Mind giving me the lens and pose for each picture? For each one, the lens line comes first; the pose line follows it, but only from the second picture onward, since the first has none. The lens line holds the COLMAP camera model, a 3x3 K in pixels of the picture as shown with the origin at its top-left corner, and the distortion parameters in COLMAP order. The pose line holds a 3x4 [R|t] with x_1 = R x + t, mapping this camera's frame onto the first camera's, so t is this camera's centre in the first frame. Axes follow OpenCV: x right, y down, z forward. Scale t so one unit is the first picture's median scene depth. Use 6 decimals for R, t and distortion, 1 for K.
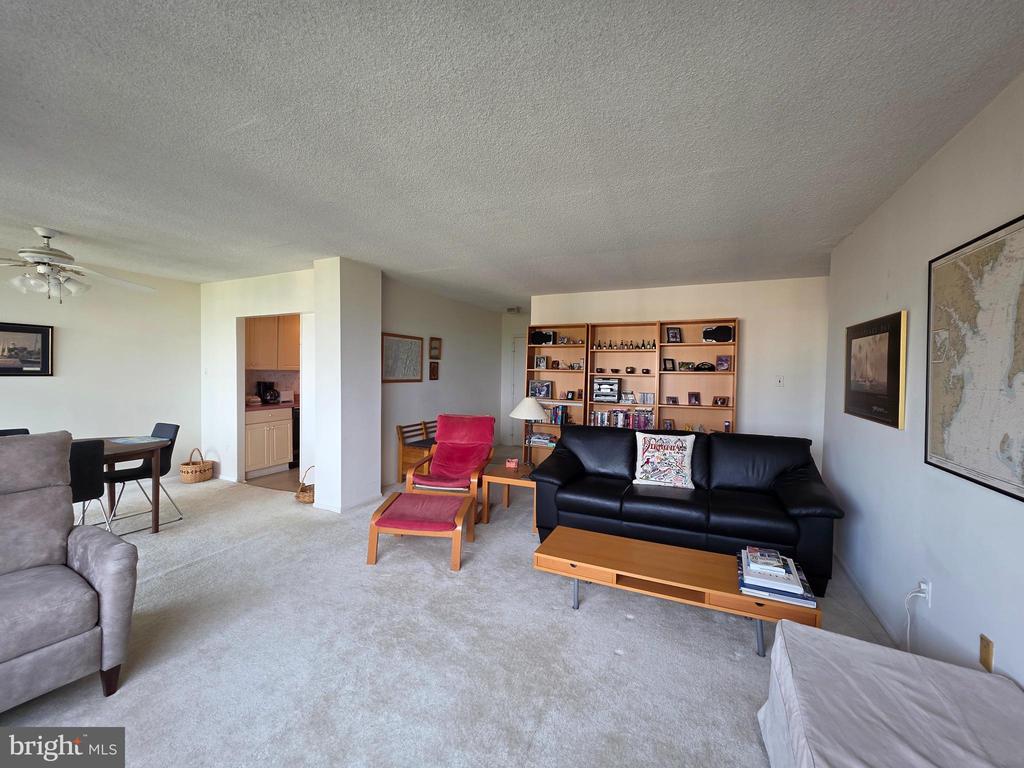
lens RADIAL K [[411.0, 0, 514.9], [0, 411.0, 381.5], [0, 0, 1]] dist [-0.001556, 0.000080]
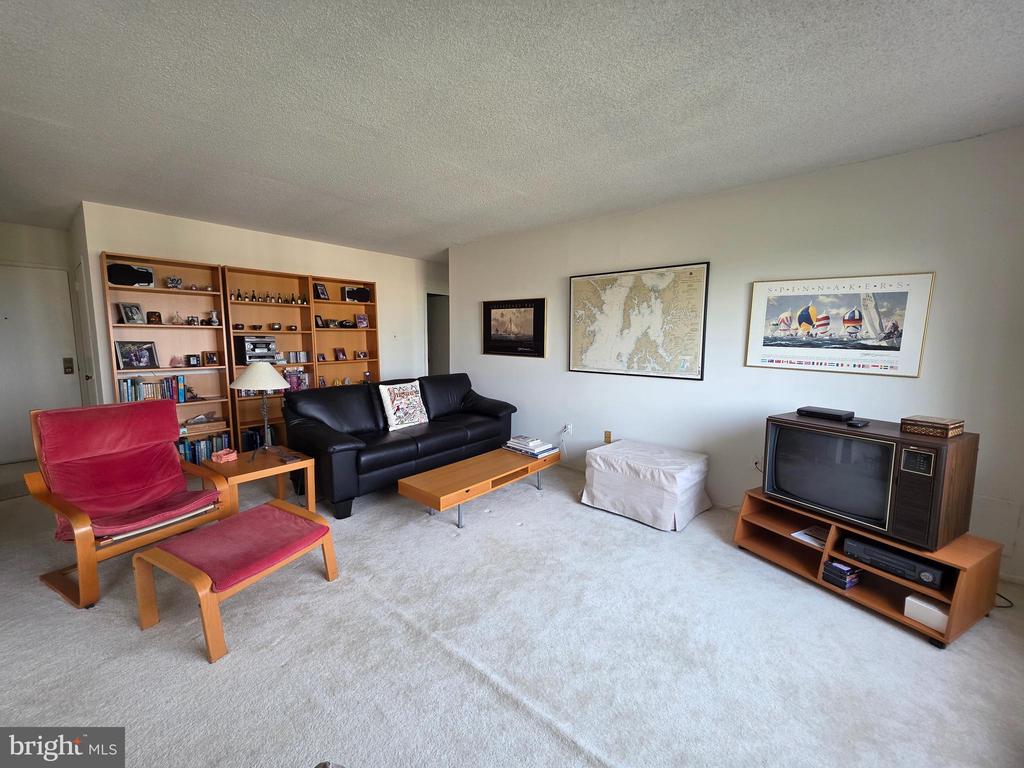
lens RADIAL K [[411.0, 0, 514.2], [0, 411.0, 381.1], [0, 0, 1]] dist [-0.001556, 0.000080]
pose [[0.269854, -0.119393, 0.955471, -0.479238], [0.021525, 0.992783, 0.117976, -0.004946], [-0.962661, -0.011270, 0.270476, 0.282476]]
